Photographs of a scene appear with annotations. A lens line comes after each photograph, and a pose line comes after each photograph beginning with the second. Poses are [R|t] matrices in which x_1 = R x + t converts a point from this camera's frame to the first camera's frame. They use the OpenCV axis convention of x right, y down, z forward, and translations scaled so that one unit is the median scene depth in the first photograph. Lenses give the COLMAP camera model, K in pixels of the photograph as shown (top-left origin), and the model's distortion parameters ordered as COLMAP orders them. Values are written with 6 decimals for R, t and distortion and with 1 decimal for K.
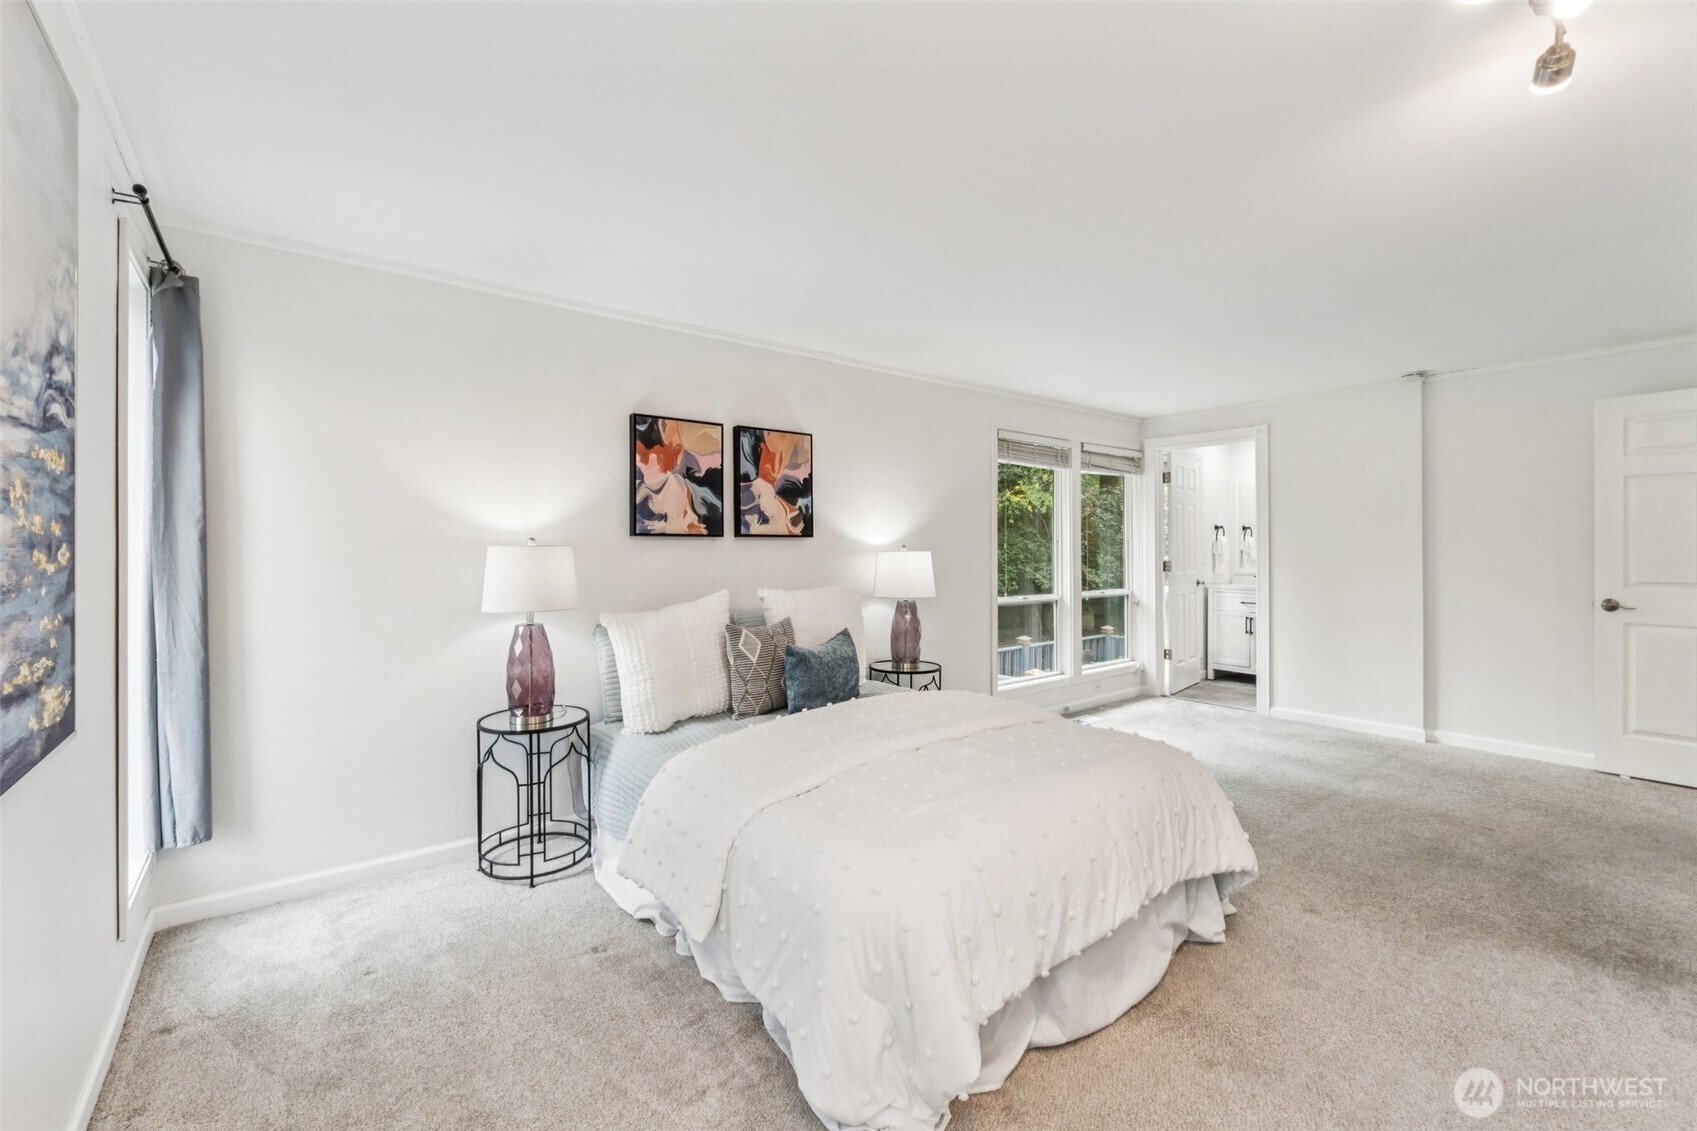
lens RADIAL K [[709.0, 0, 853.7], [0, 709.0, 556.5], [0, 0, 1]] dist [-0.006454, -0.000725]
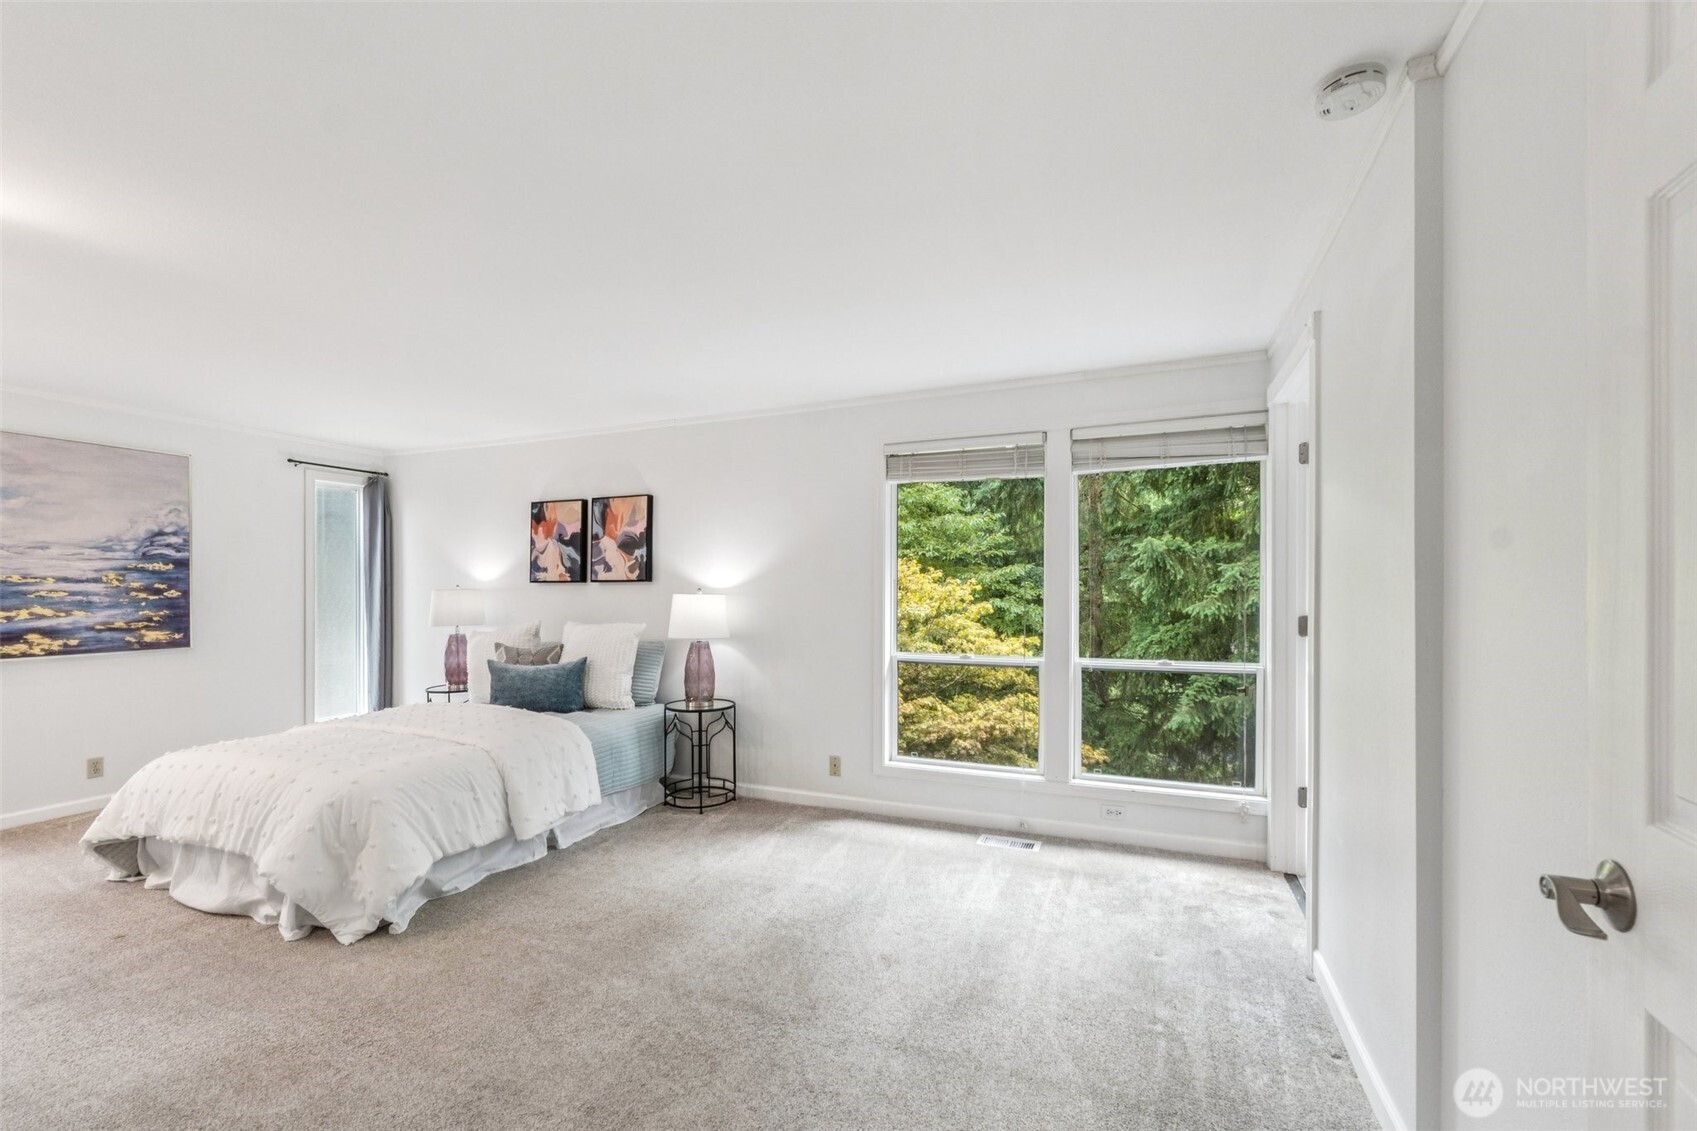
lens RADIAL K [[709.0, 0, 851.5], [0, 709.0, 577.0], [0, 0, 1]] dist [-0.006454, -0.000725]
pose [[0.482492, 0.006344, -0.875878, 1.221888], [0.003356, 0.999953, 0.009092, -0.047206], [0.875894, -0.007326, 0.482448, 0.777415]]
